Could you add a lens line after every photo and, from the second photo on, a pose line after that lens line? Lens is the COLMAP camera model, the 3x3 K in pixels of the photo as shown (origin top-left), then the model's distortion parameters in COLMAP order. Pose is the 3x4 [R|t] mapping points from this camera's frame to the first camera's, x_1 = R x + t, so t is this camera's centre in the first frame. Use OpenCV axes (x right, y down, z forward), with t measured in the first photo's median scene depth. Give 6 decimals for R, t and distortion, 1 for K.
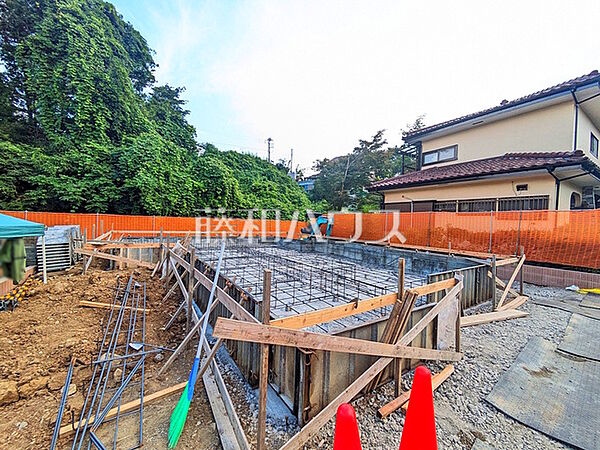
lens RADIAL K [[237.0, 0, 299.2], [0, 237.0, 224.6], [0, 0, 1]] dist [0.000651, 0.000195]
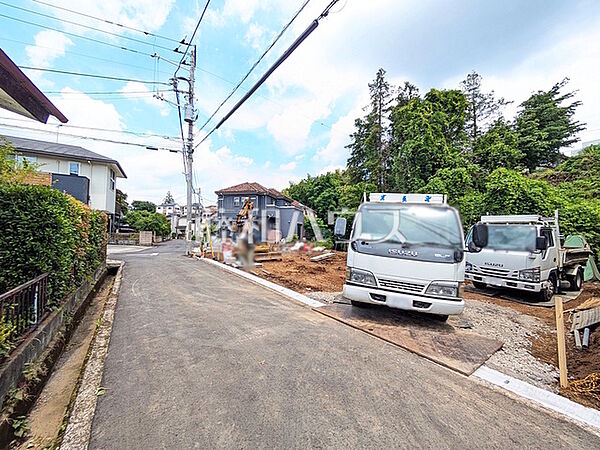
lens RADIAL K [[240.1, 0, 300.0], [0, 240.1, 225.0], [0, 0, 1]] dist [-0.001433, -0.000414]
pose [[0.023169, -0.069536, -0.997310, 0.762491], [-0.029748, 0.997088, -0.070212, 0.022902], [0.999289, 0.031294, 0.021033, 0.233117]]
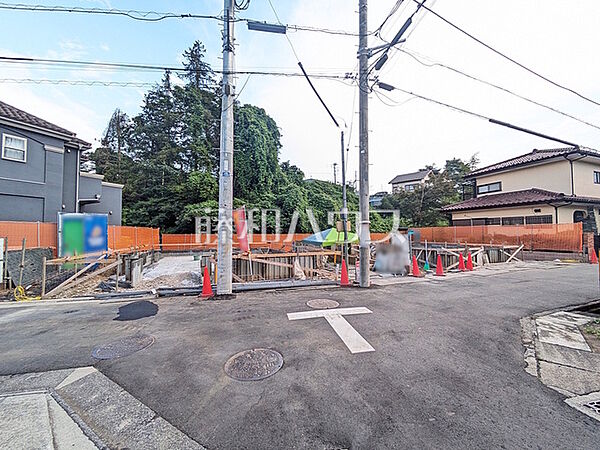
lens RADIAL K [[237.0, 0, 299.2], [0, 237.0, 224.6], [0, 0, 1]] dist [0.000651, 0.000195]
pose [[0.978939, -0.045089, -0.199109, -0.314173], [0.035231, 0.997984, -0.052780, -0.011393], [0.201088, 0.044653, 0.978555, -0.725272]]
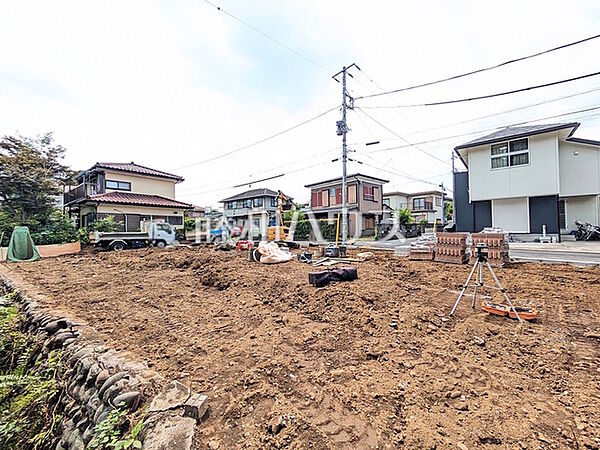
lens RADIAL K [[237.0, 0, 299.2], [0, 237.0, 224.6], [0, 0, 1]] dist [0.000651, 0.000195]
pose [[-0.365145, -0.014480, 0.930838, -1.317183], [0.013338, 0.999695, 0.020783, -0.034998], [-0.930855, 0.020005, -0.364840, 0.420002]]
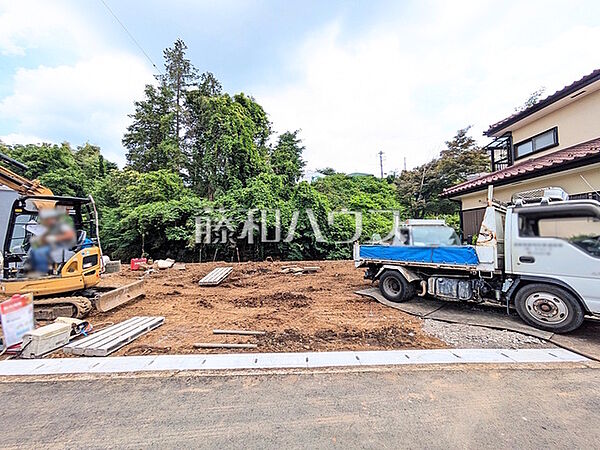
lens RADIAL K [[237.0, 0, 299.2], [0, 237.0, 224.6], [0, 0, 1]] dist [0.000651, 0.000195]
pose [[0.855556, -0.069428, -0.513033, 0.288966], [0.037241, 0.996653, -0.072770, 0.005187], [0.516368, 0.043153, 0.855279, -0.073405]]
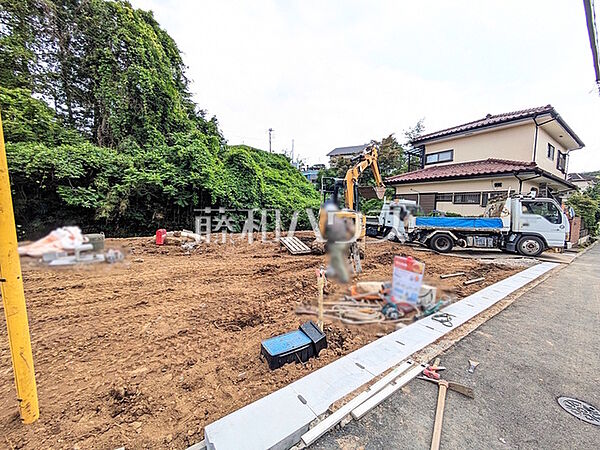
lens RADIAL K [[237.0, 0, 299.2], [0, 237.0, 224.6], [0, 0, 1]] dist [0.000651, 0.000195]
pose [[0.998713, -0.011721, 0.049355, -0.224285], [0.009036, 0.998486, 0.054265, -0.001584], [-0.049917, -0.053749, 0.997306, -0.254722]]
